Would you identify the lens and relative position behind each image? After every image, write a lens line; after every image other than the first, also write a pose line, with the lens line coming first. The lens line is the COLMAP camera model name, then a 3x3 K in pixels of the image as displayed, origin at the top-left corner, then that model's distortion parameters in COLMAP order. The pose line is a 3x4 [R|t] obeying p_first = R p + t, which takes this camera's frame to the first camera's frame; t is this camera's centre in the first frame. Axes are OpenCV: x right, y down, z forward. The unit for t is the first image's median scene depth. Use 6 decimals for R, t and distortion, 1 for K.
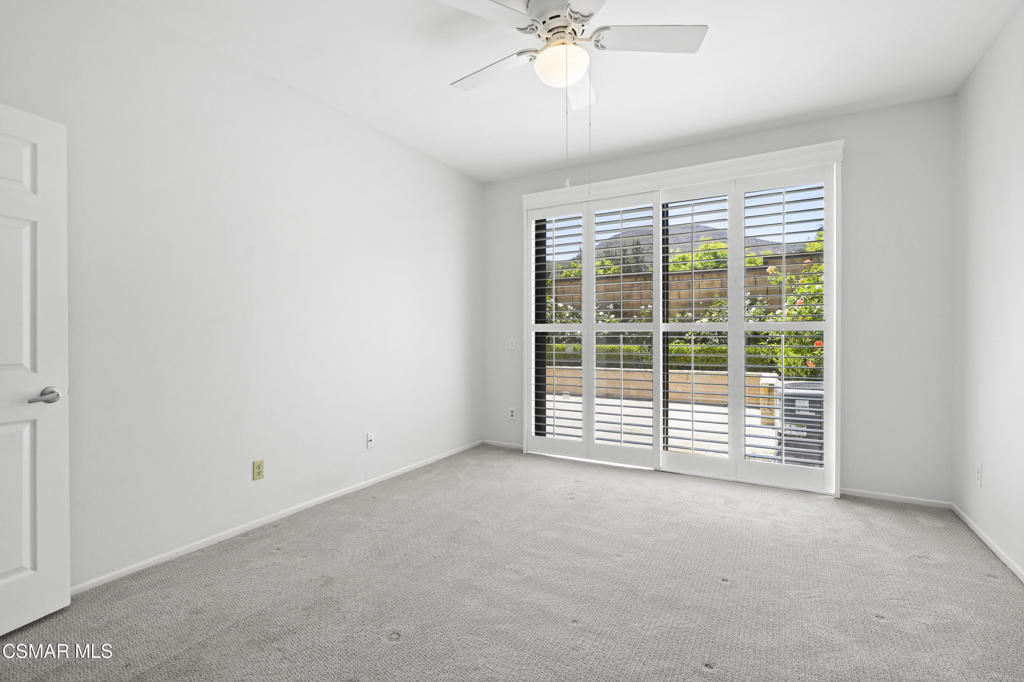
lens RADIAL K [[483.3, 0, 512.4], [0, 483.3, 335.5], [0, 0, 1]] dist [0.000066, 0.000308]
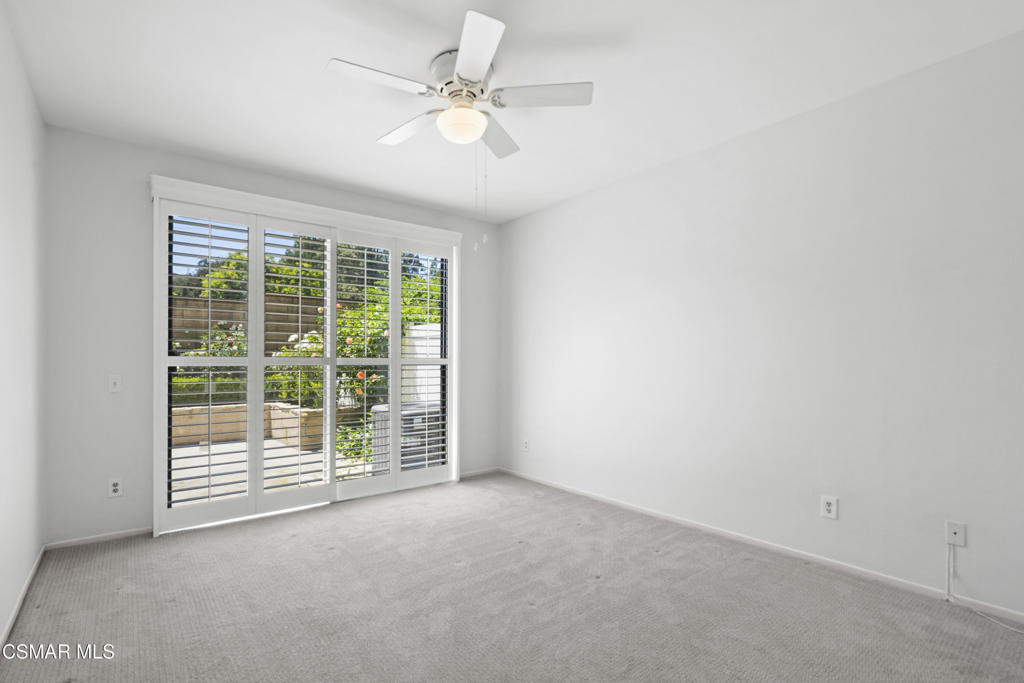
lens RADIAL K [[468.8, 0, 508.2], [0, 468.8, 355.3], [0, 0, 1]] dist [0.000808, 0.000345]
pose [[0.380781, 0.018582, 0.924478, -0.468390], [0.014444, 0.999557, -0.026041, 0.002576], [-0.924552, 0.023269, 0.380344, 0.286976]]
